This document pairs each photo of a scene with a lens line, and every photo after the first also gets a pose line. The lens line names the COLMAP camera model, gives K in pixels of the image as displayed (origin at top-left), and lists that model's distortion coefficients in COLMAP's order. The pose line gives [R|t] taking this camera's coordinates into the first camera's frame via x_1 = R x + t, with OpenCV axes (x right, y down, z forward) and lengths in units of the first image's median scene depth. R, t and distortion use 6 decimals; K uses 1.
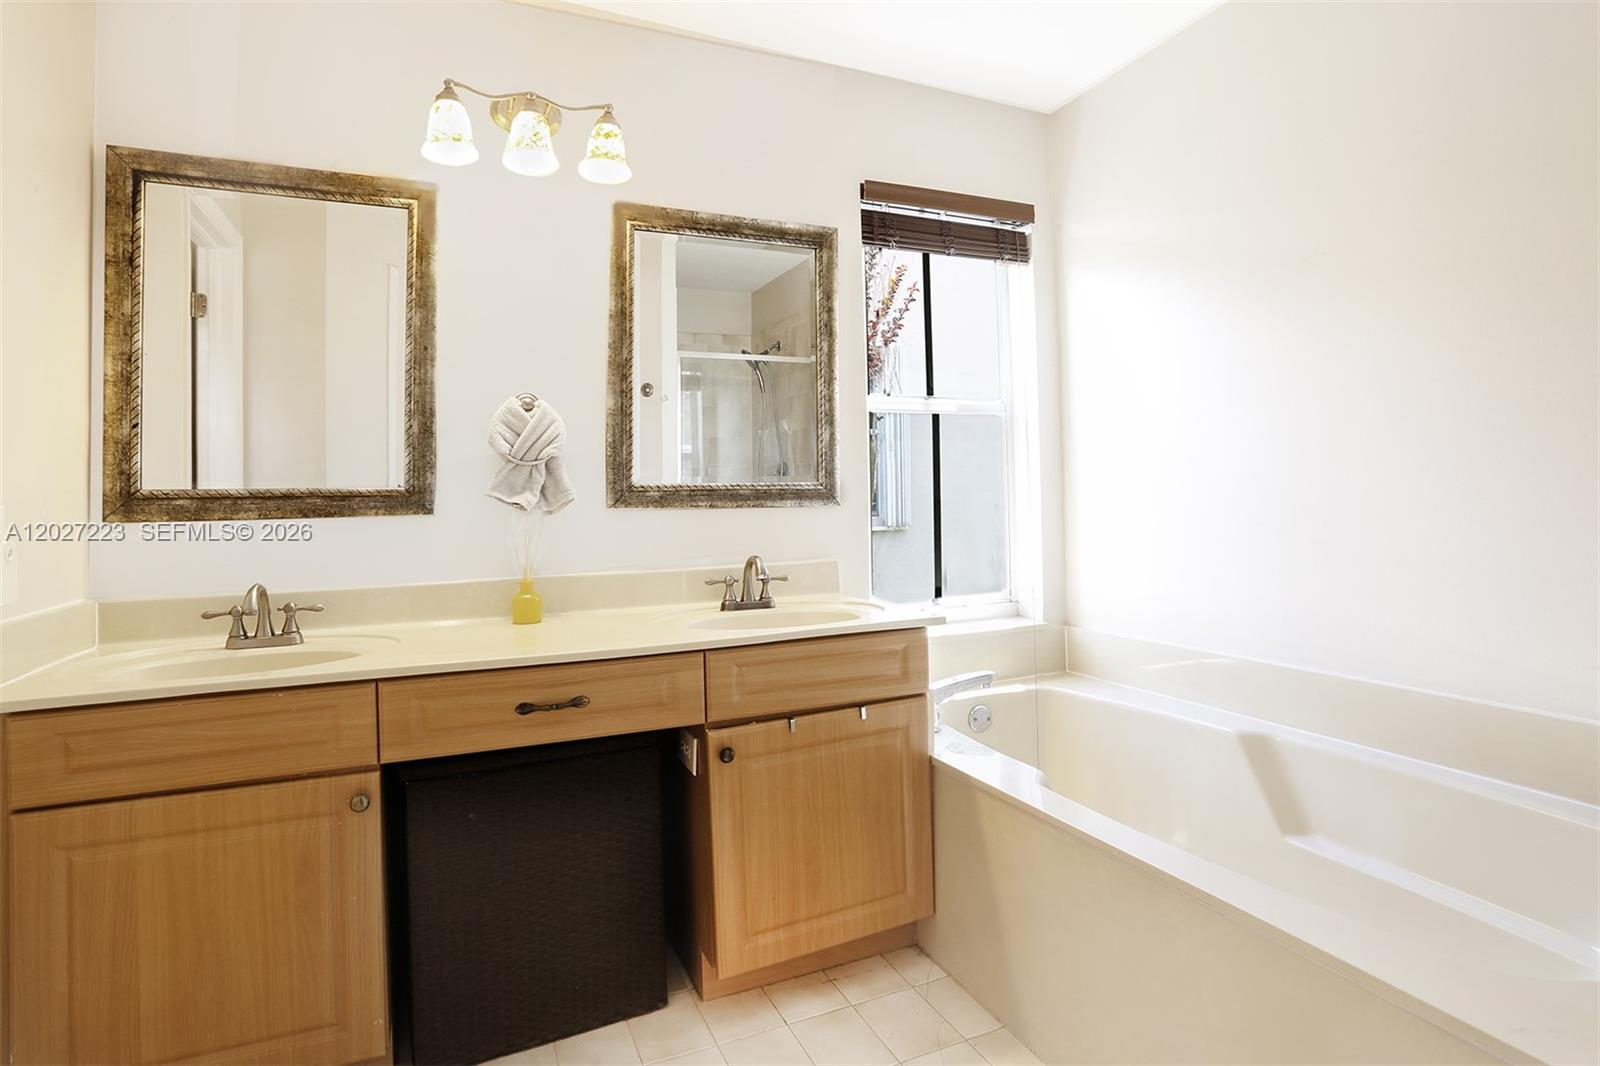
lens RADIAL K [[809.8, 0, 803.6], [0, 809.8, 524.1], [0, 0, 1]] dist [-0.093023, 0.045940]
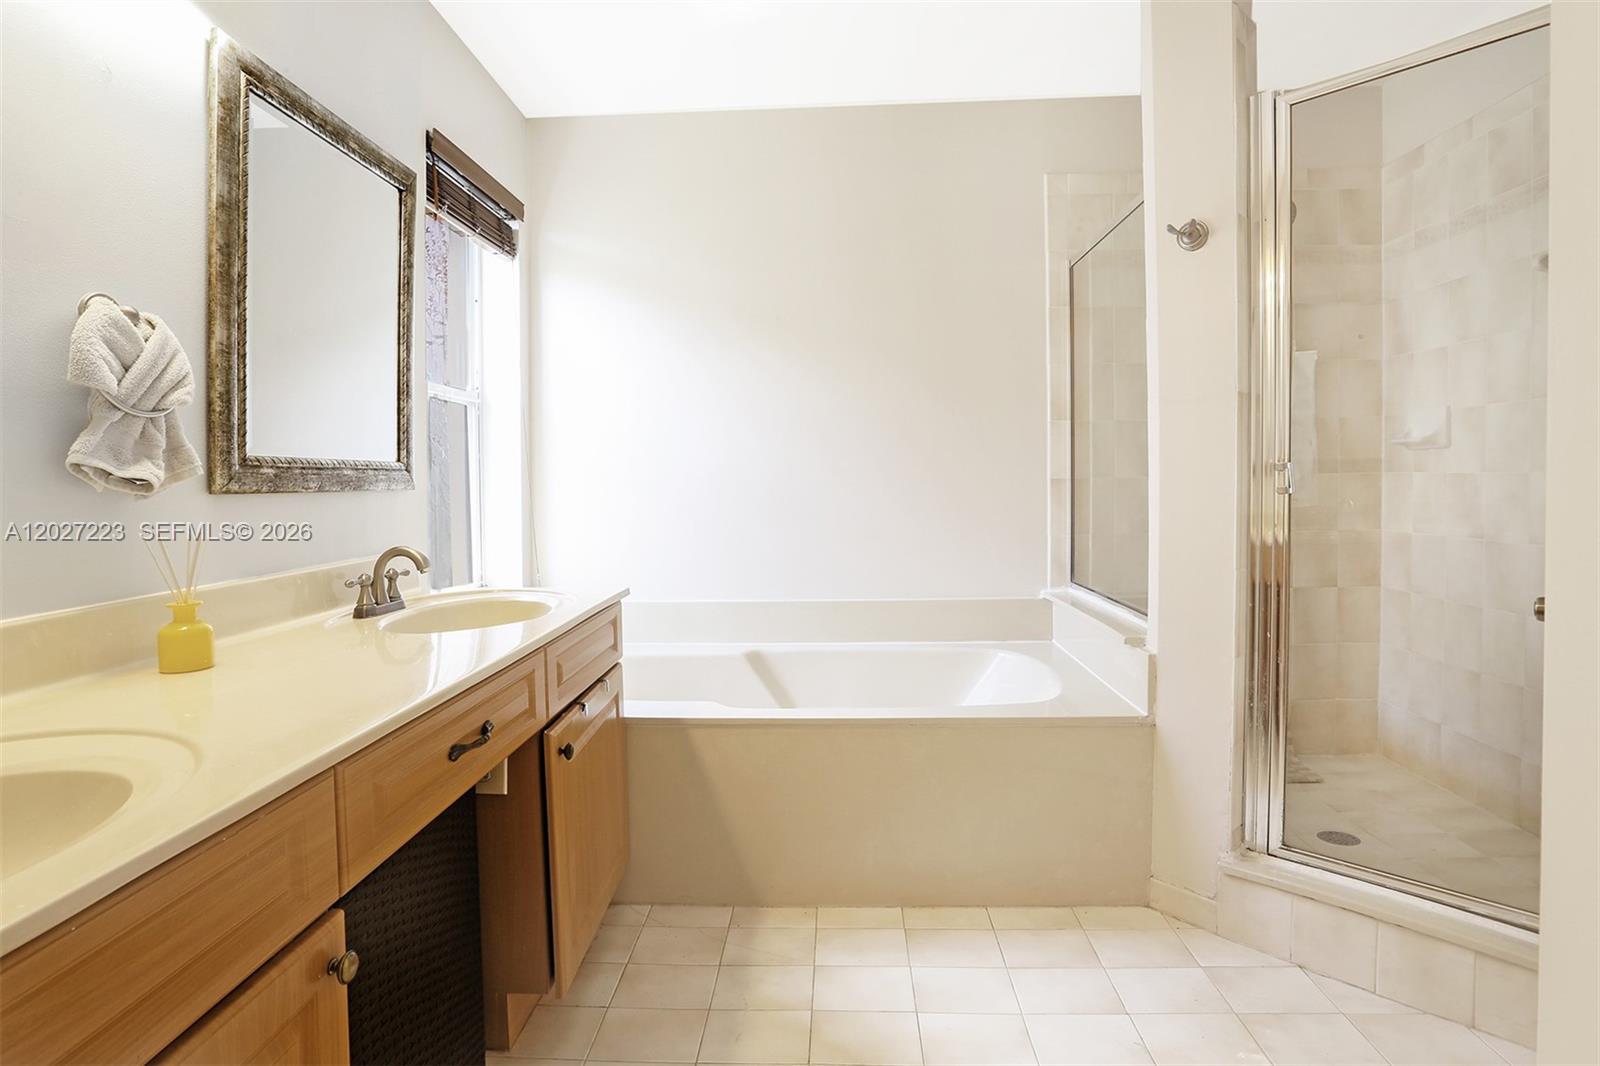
lens RADIAL K [[744.8, 0, 866.5], [0, 744.8, 527.3], [0, 0, 1]] dist [-0.060450, 0.021941]
pose [[0.432082, -0.037612, 0.901049, -0.619131], [0.017773, 0.999291, 0.033190, 0.002093], [-0.901659, 0.001674, 0.432445, 0.272884]]
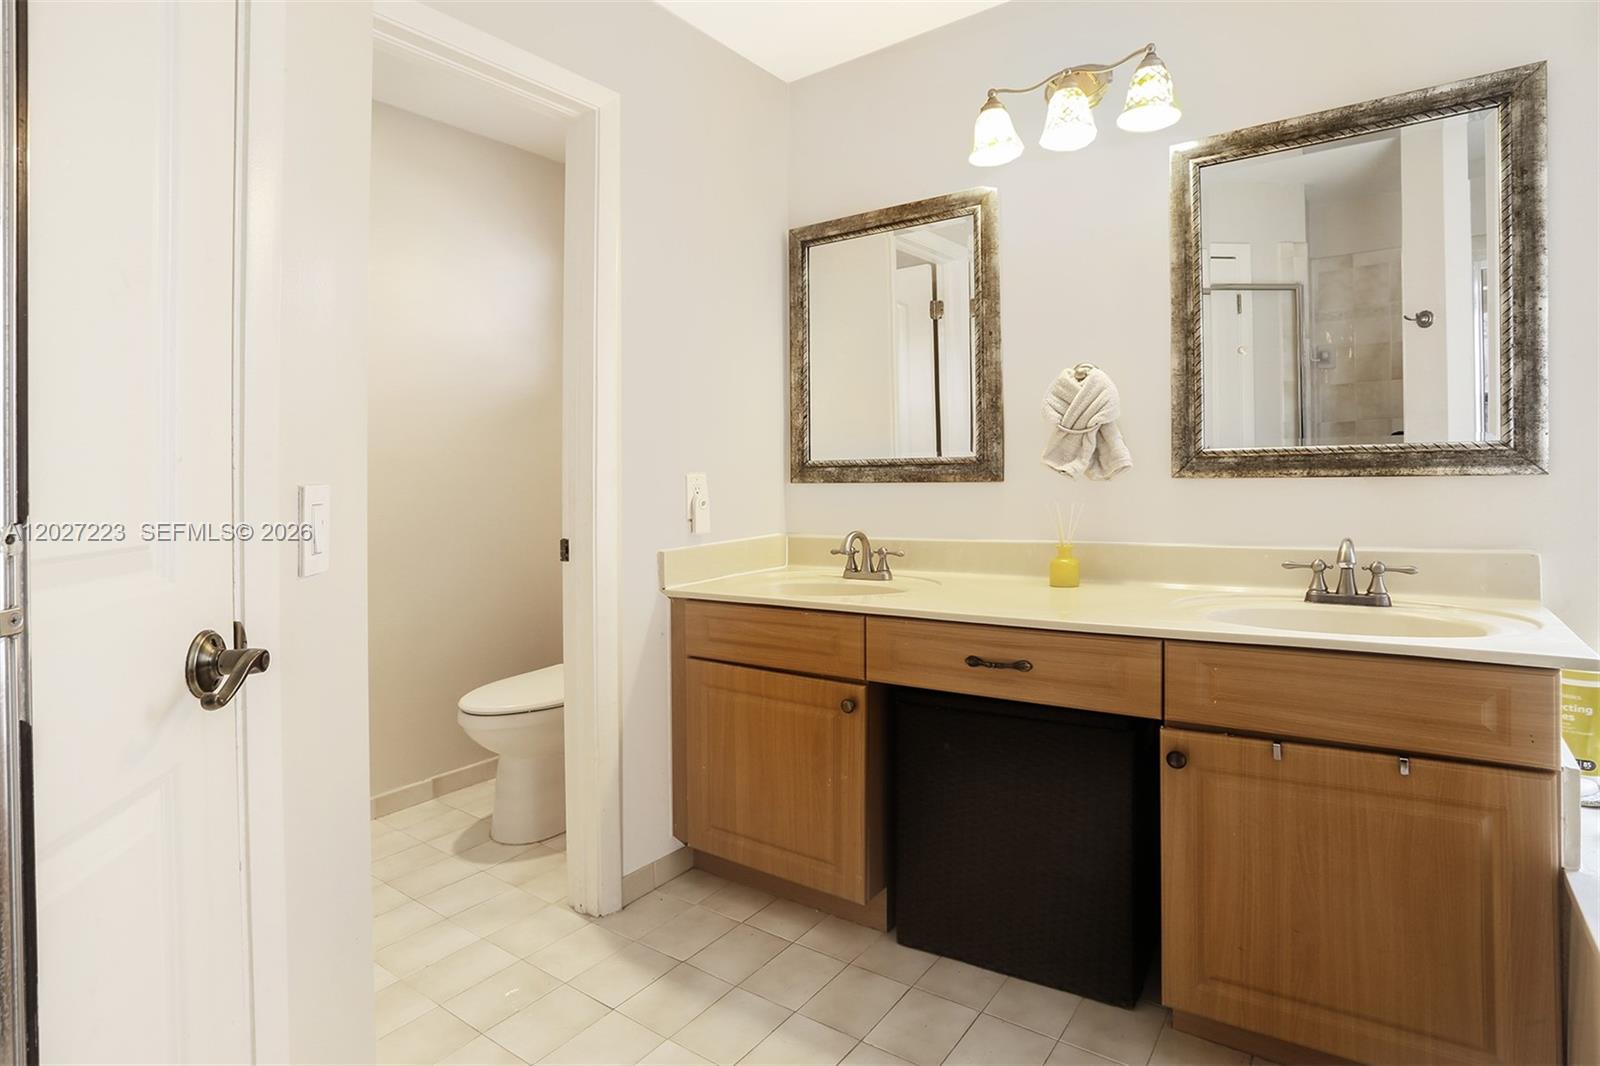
lens RADIAL K [[834.2, 0, 811.0], [0, 834.2, 490.4], [0, 0, 1]] dist [-0.079445, 0.033912]
pose [[0.520457, 0.031422, -0.853310, 0.396411], [-0.010566, 0.999483, 0.030360, -0.030354], [0.853822, -0.006785, 0.520520, 0.160355]]
